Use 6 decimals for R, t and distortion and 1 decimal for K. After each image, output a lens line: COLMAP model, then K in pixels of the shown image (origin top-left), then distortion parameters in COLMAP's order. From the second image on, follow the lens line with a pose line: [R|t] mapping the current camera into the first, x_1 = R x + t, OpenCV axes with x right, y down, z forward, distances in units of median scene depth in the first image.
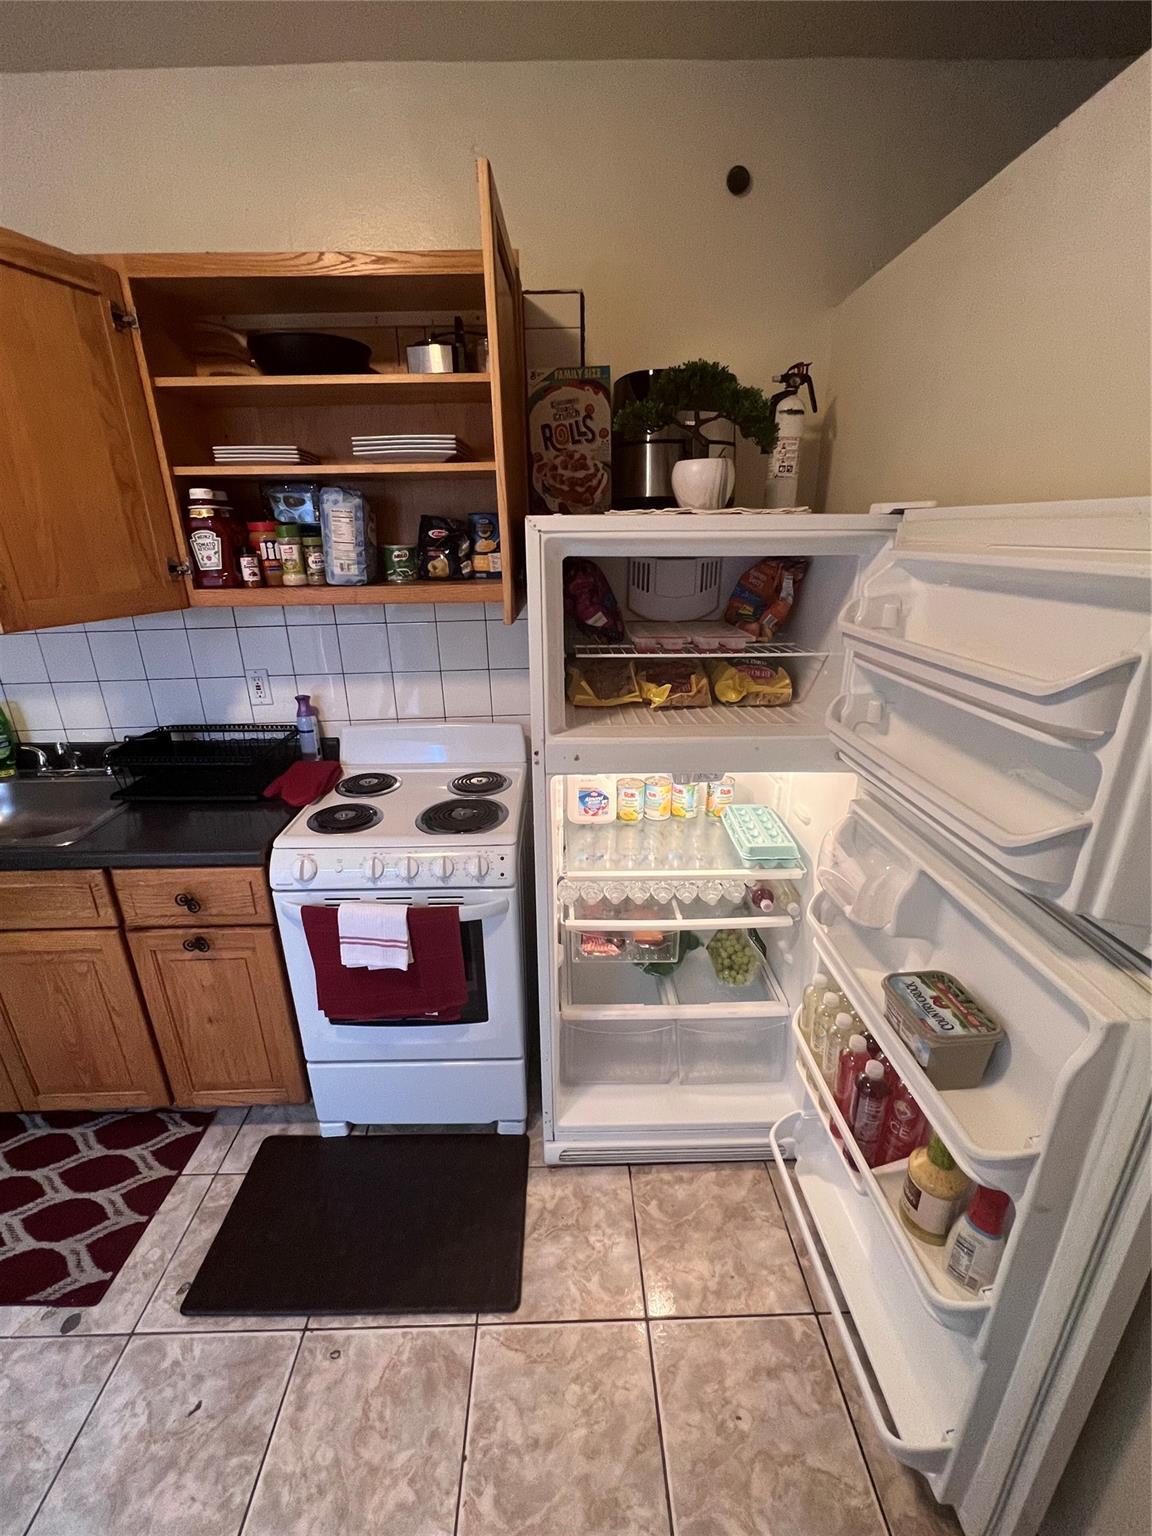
lens RADIAL K [[654.7, 0, 582.8], [0, 654.7, 762.4], [0, 0, 1]] dist [-0.002331, 0.000916]
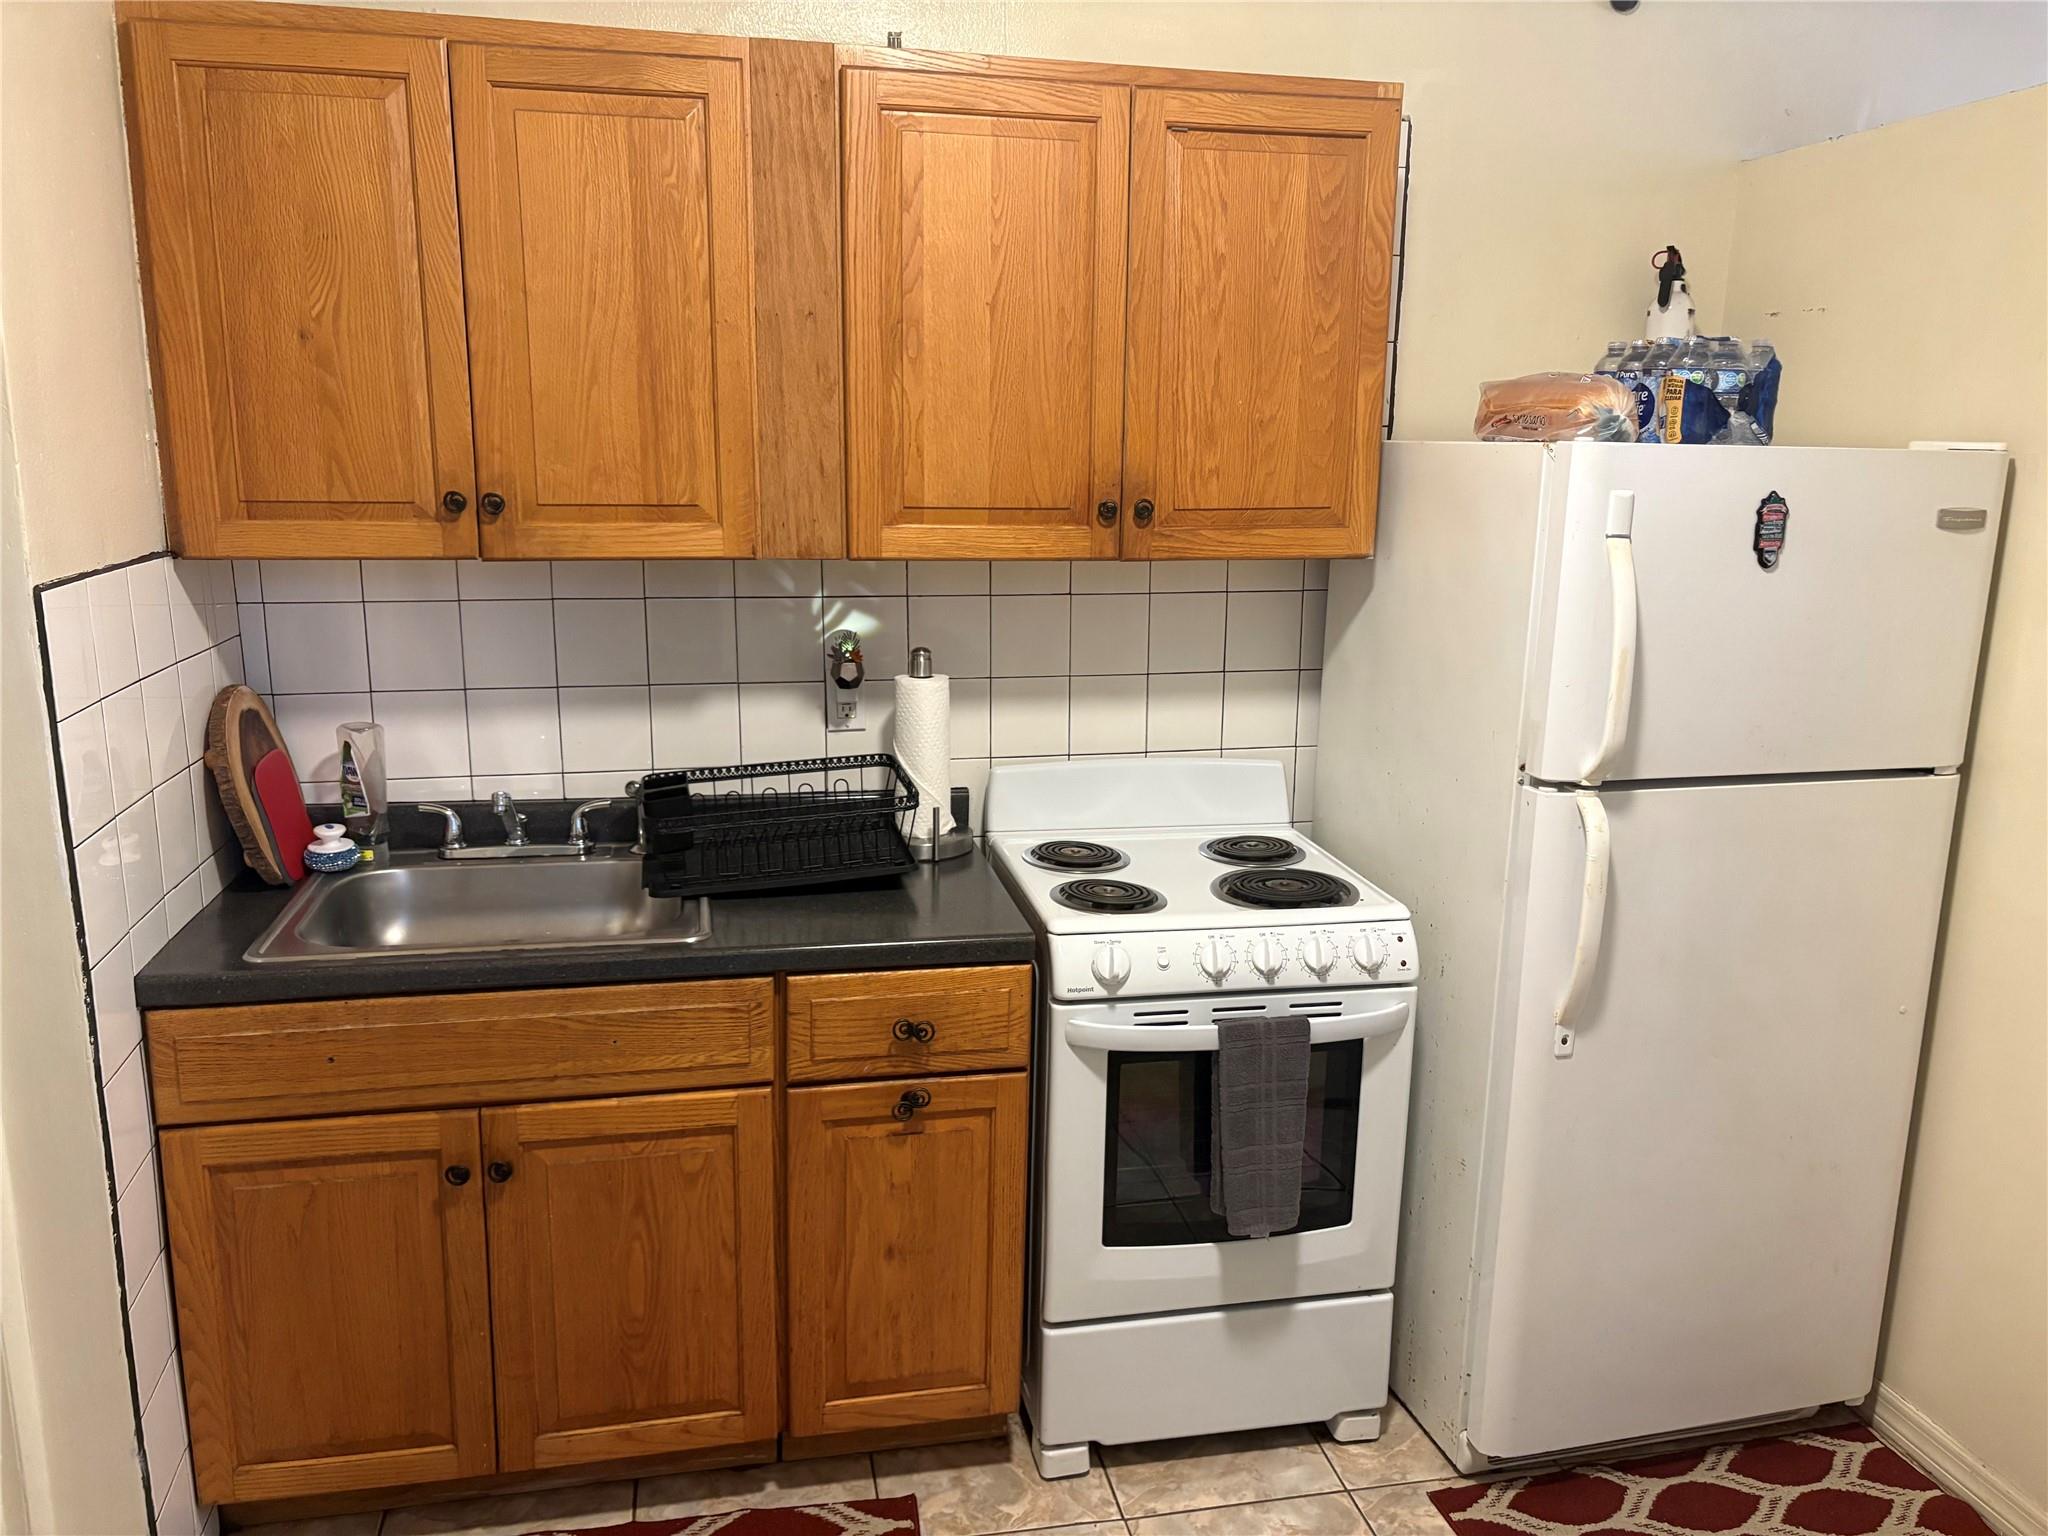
lens RADIAL K [[1555.3, 0, 1023.4], [0, 1555.3, 772.2], [0, 0, 1]] dist [0.047094, -0.055216]
pose [[0.978826, -0.005914, 0.204608, -0.755319], [0.034184, 0.990268, -0.134912, 0.167664], [-0.201819, 0.139049, 0.969502, -0.422522]]
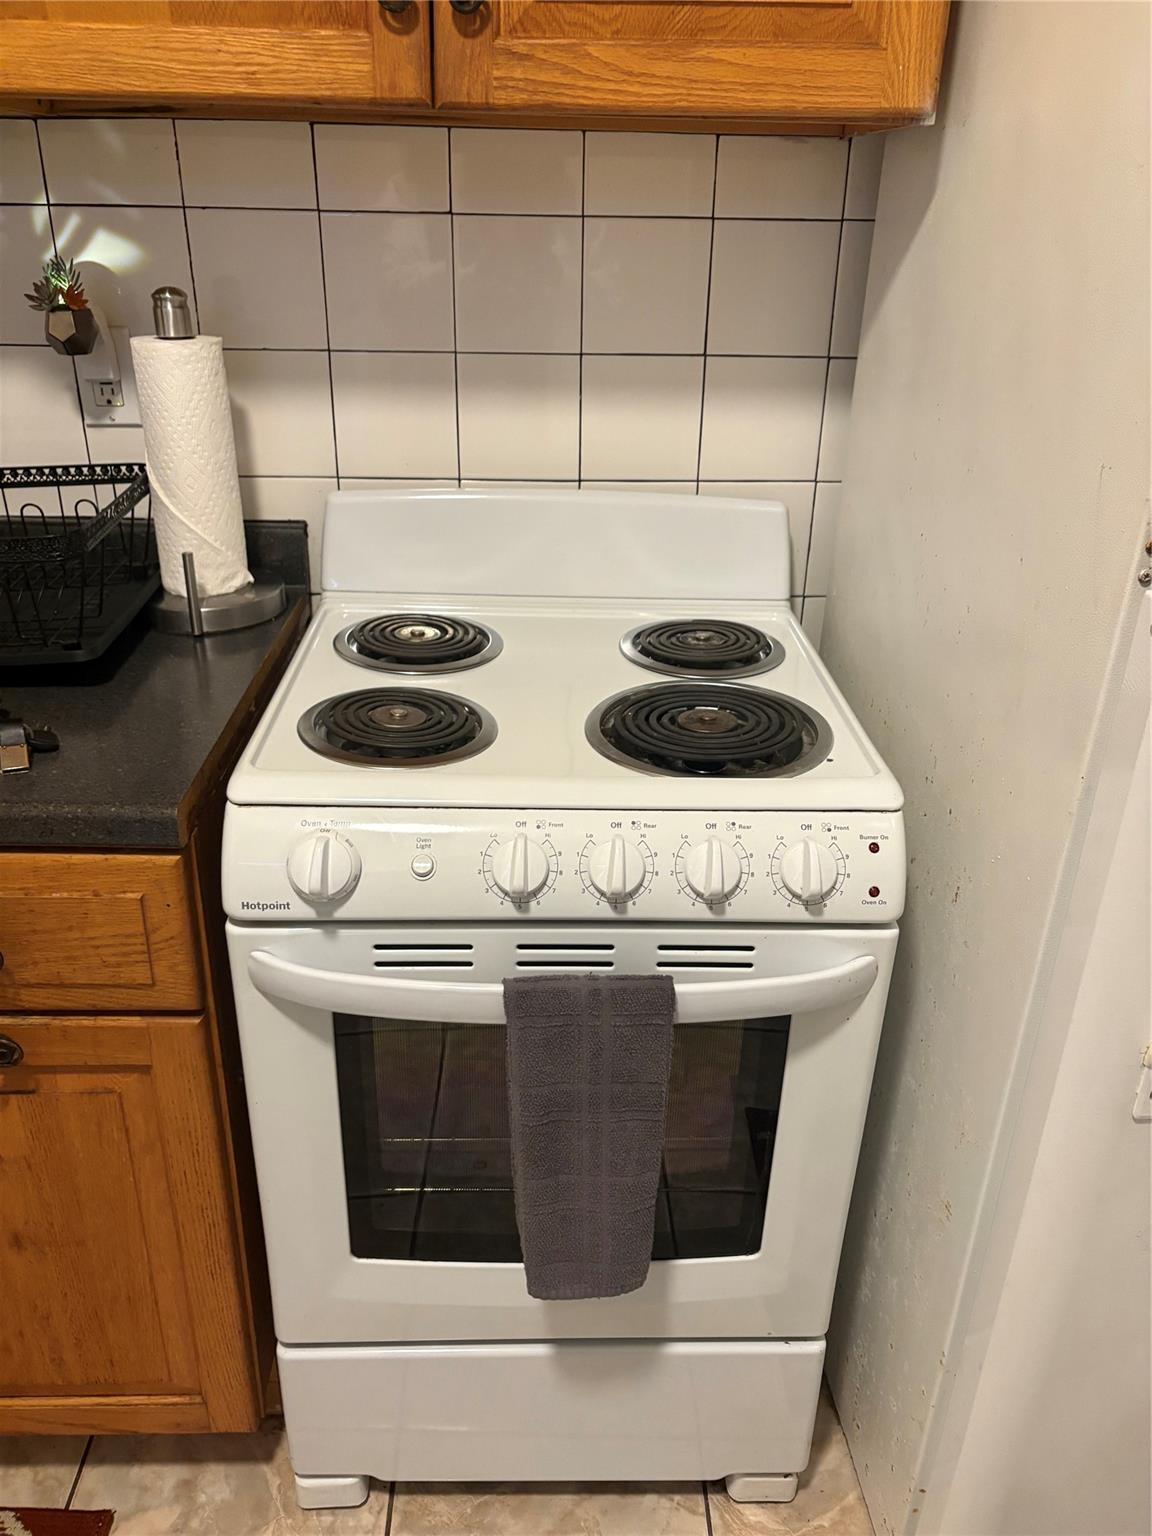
lens RADIAL K [[1166.5, 0, 575.1], [0, 1166.5, 761.5], [0, 0, 1]] dist [0.047094, -0.055216]
pose [[0.998682, 0.030630, 0.041182, -0.295568], [-0.034426, 0.994896, 0.094856, 0.041315], [-0.038066, -0.096149, 0.994639, 0.347201]]
